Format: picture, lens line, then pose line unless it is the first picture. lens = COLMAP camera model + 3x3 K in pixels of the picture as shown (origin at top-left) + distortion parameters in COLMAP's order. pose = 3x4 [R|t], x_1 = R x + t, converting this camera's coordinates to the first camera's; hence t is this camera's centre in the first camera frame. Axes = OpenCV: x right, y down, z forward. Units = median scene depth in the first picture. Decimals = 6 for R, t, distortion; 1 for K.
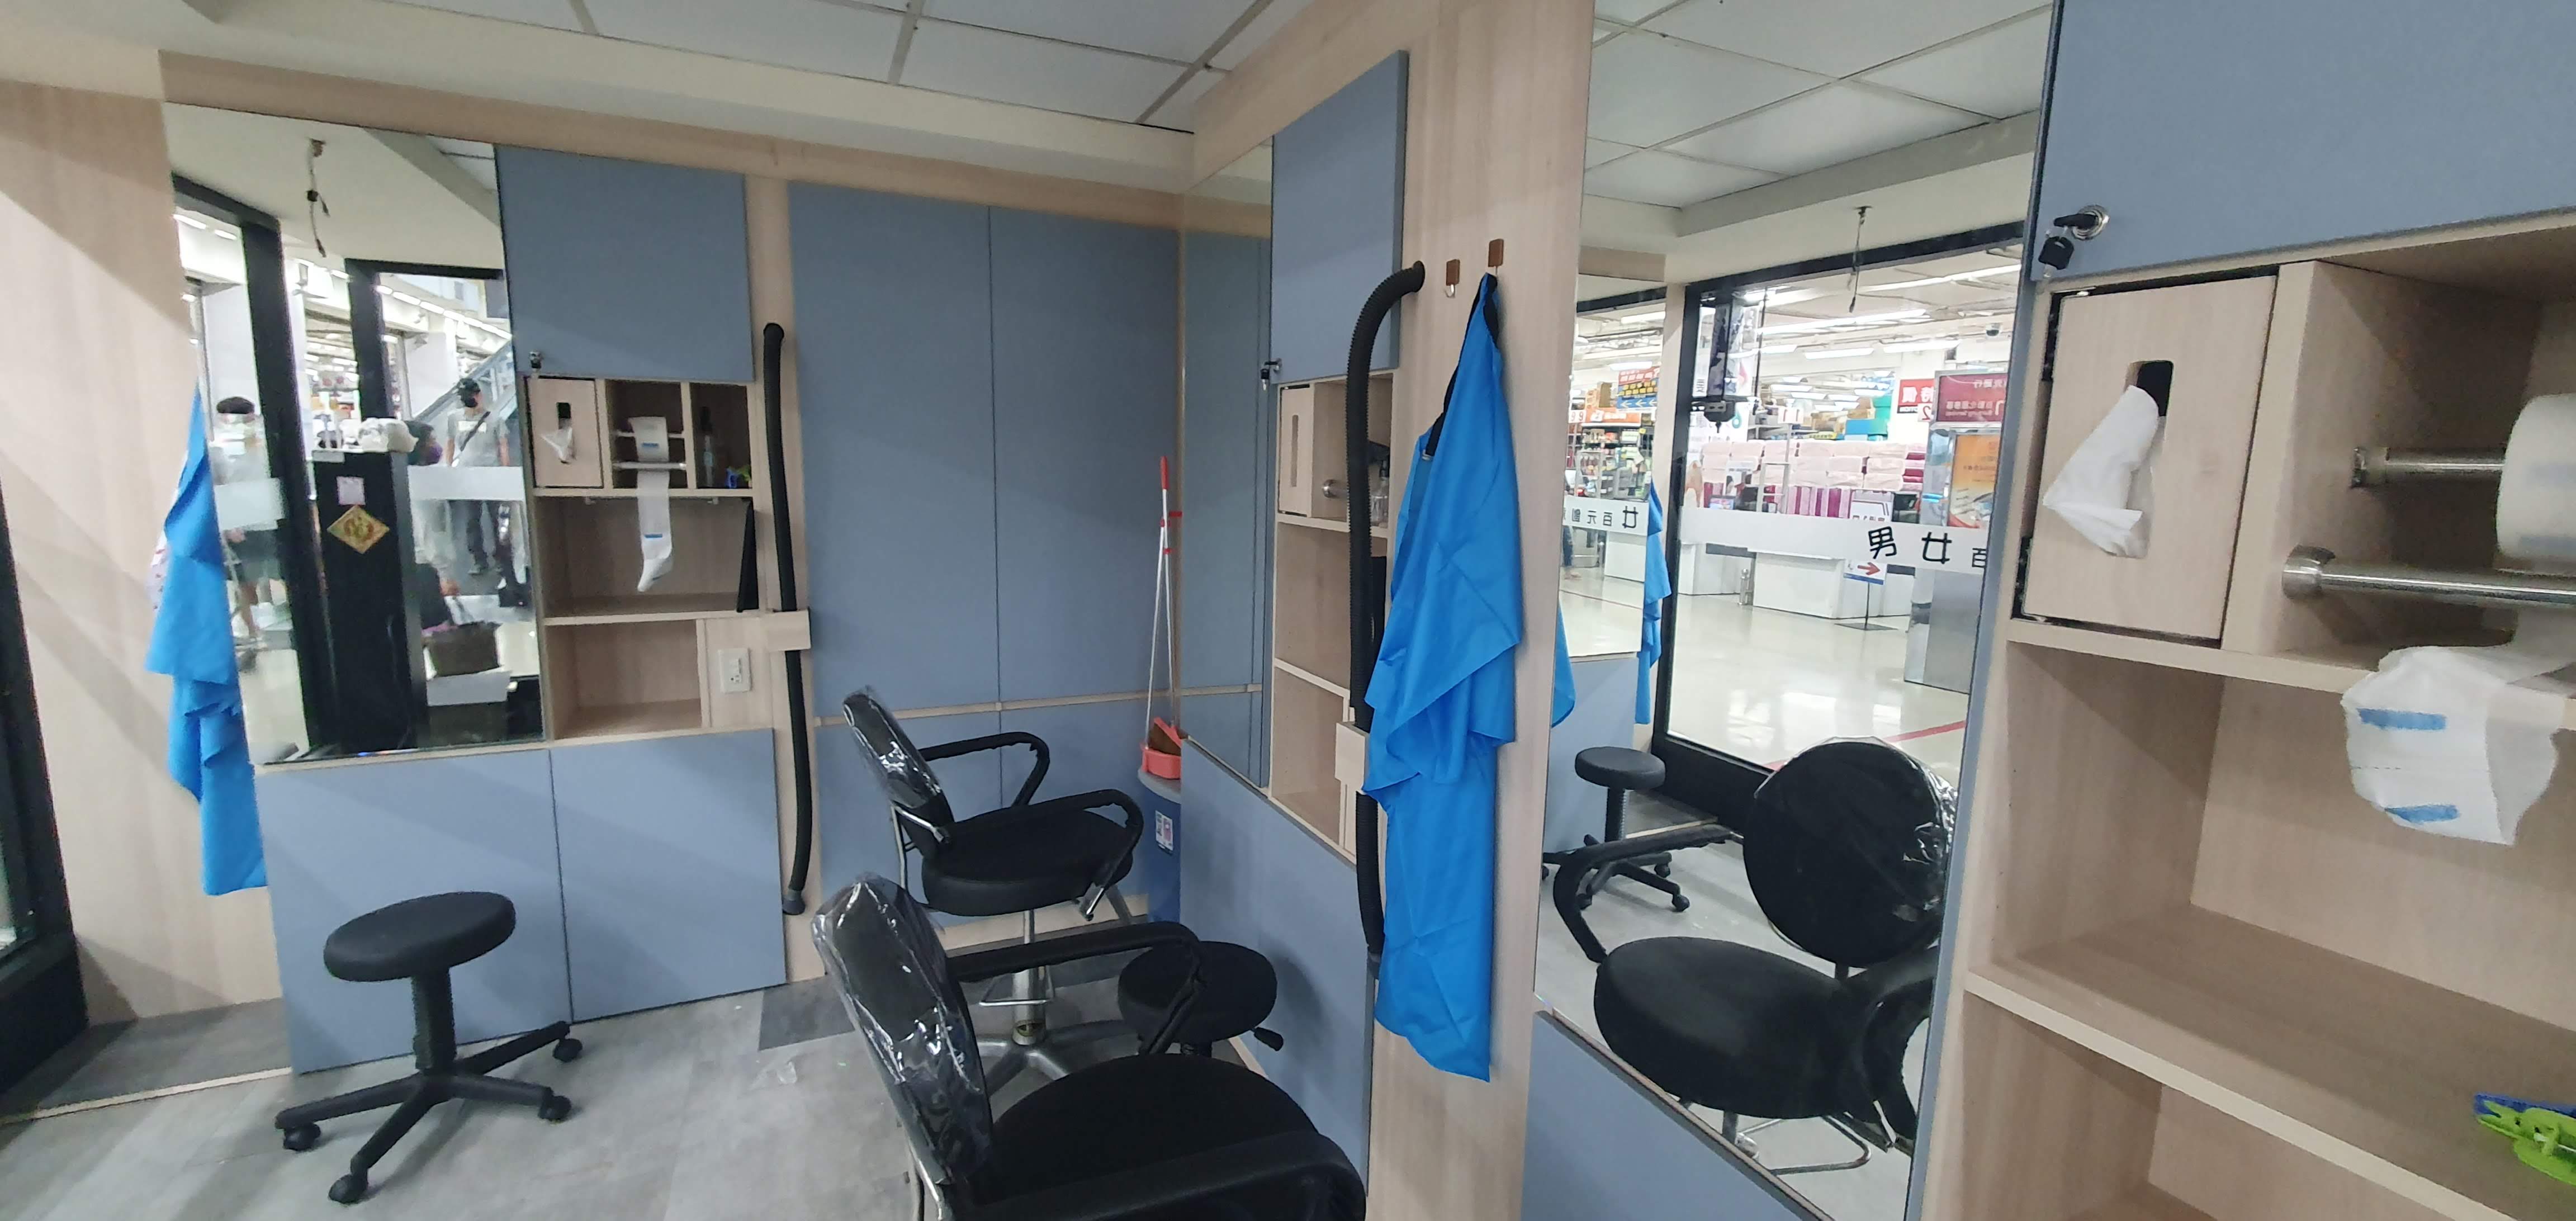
lens RADIAL K [[1028.4, 0, 1287.4], [0, 1028.4, 604.2], [0, 0, 1]] dist [0.005014, 0.000403]
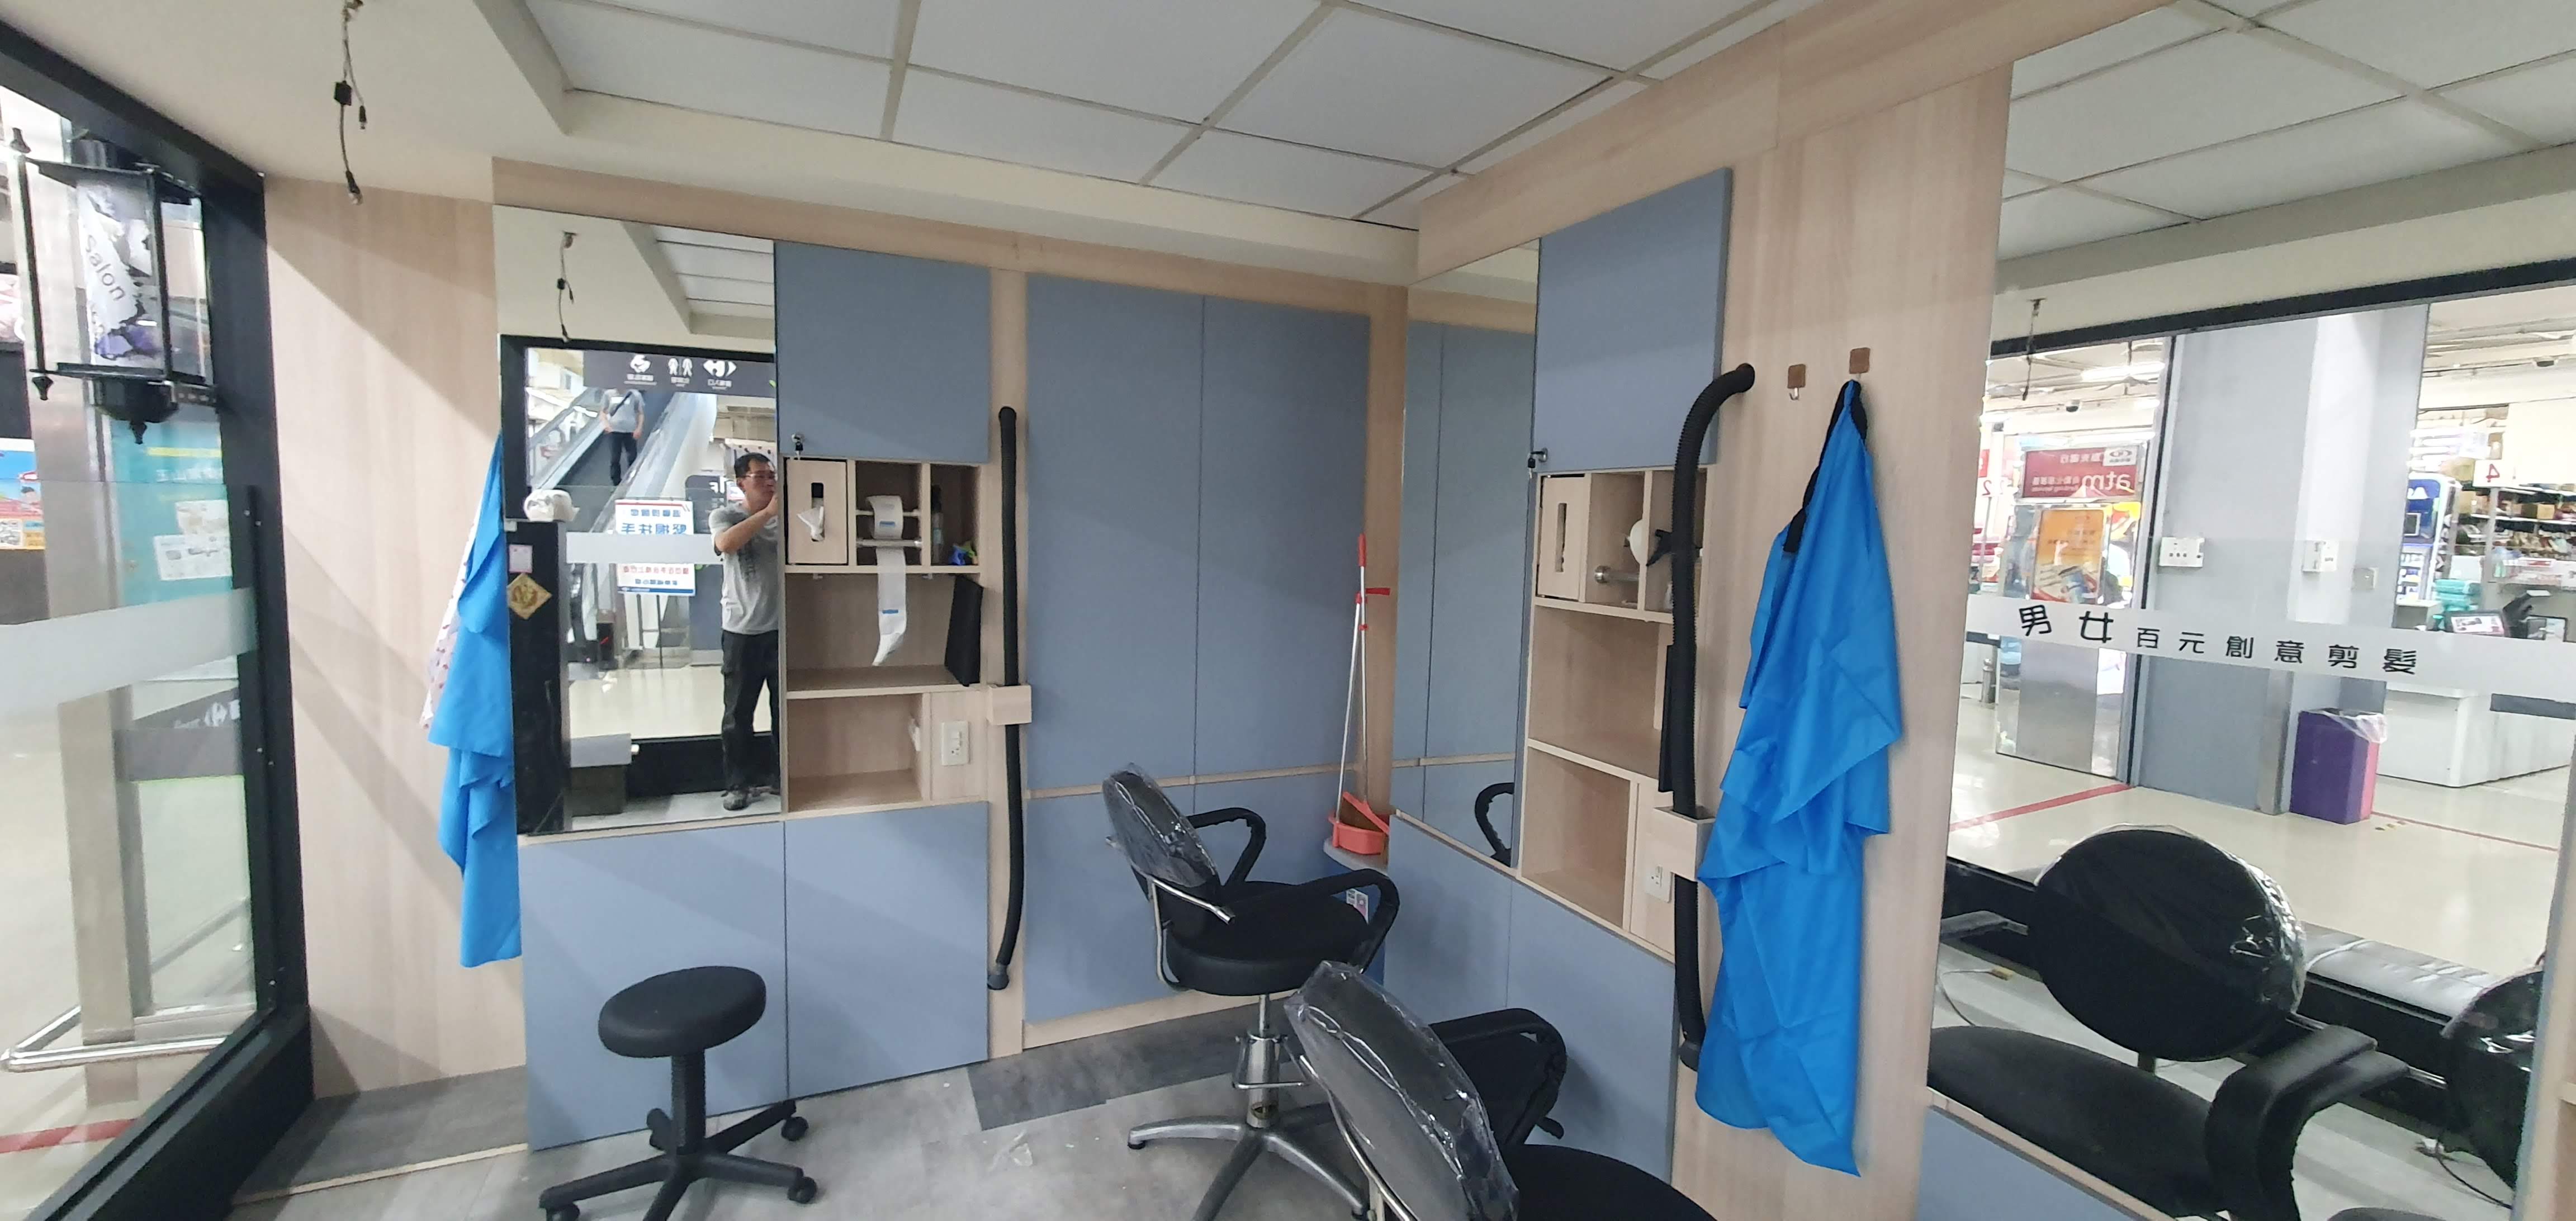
lens RADIAL K [[1027.1, 0, 1294.5], [0, 1027.1, 600.5], [0, 0, 1]] dist [0.003030, 0.000533]
pose [[0.999971, 0.006564, -0.003881, -0.214546], [-0.006795, 0.997996, -0.062919, -0.016084], [0.003460, 0.062943, 0.998011, -0.018659]]
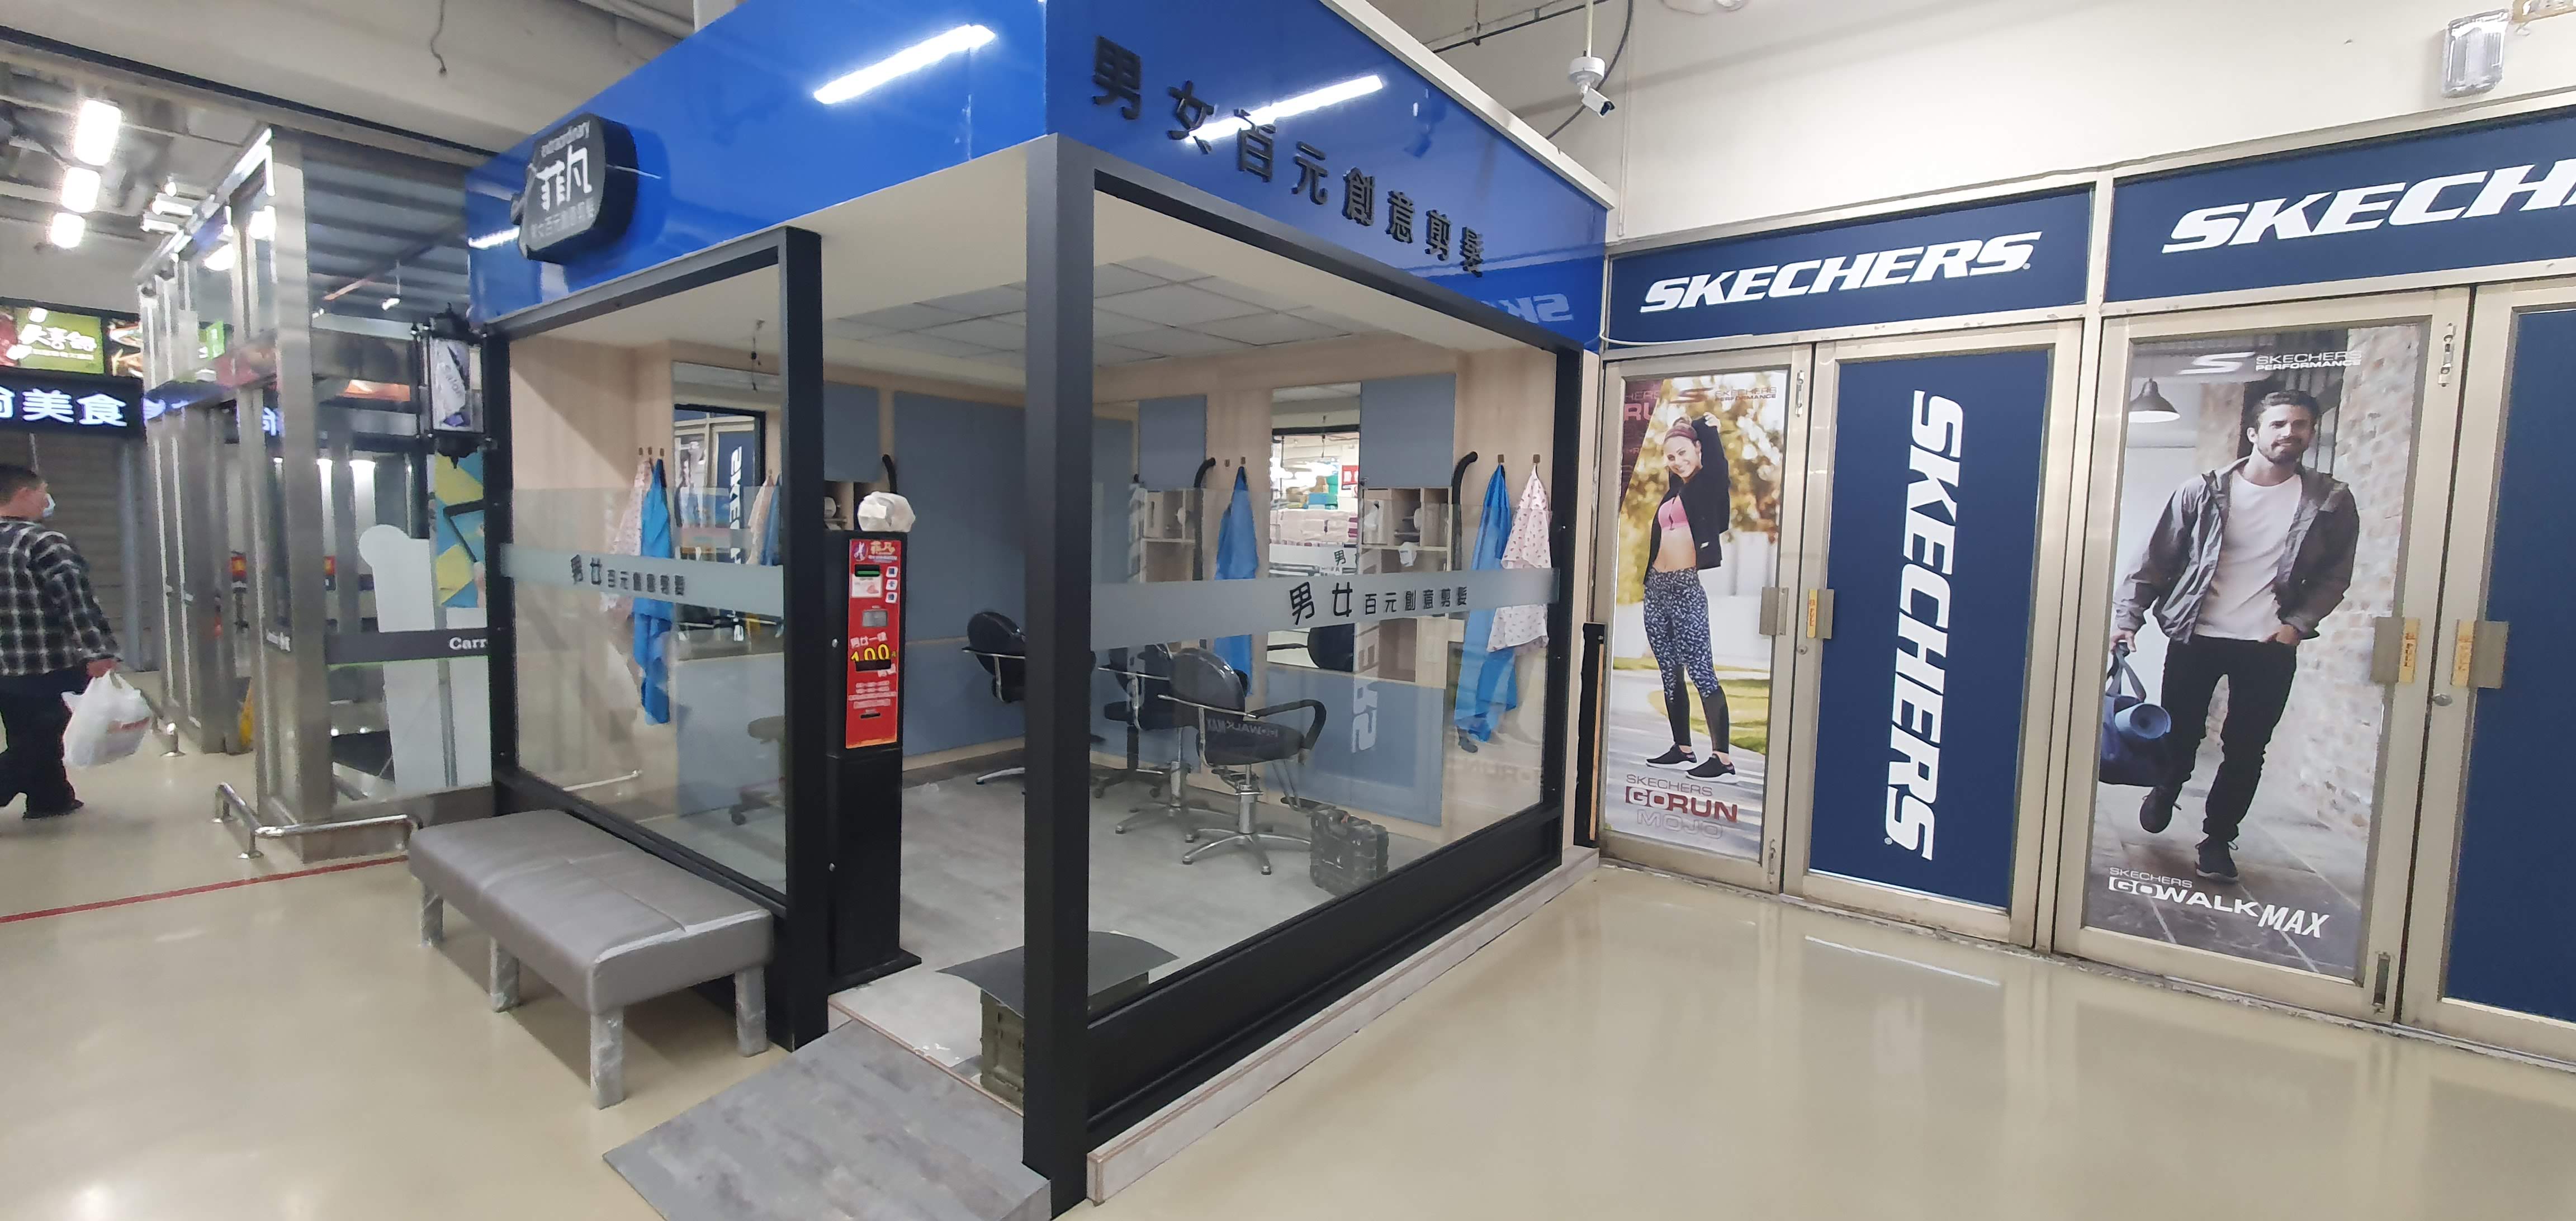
lens RADIAL K [[1028.4, 0, 1287.4], [0, 1028.4, 604.2], [0, 0, 1]] dist [0.005014, 0.000403]
pose [[0.889386, -0.035774, 0.455755, -0.778403], [0.063355, 0.996959, -0.045380, 0.198173], [-0.452746, 0.069234, 0.888948, -1.324257]]
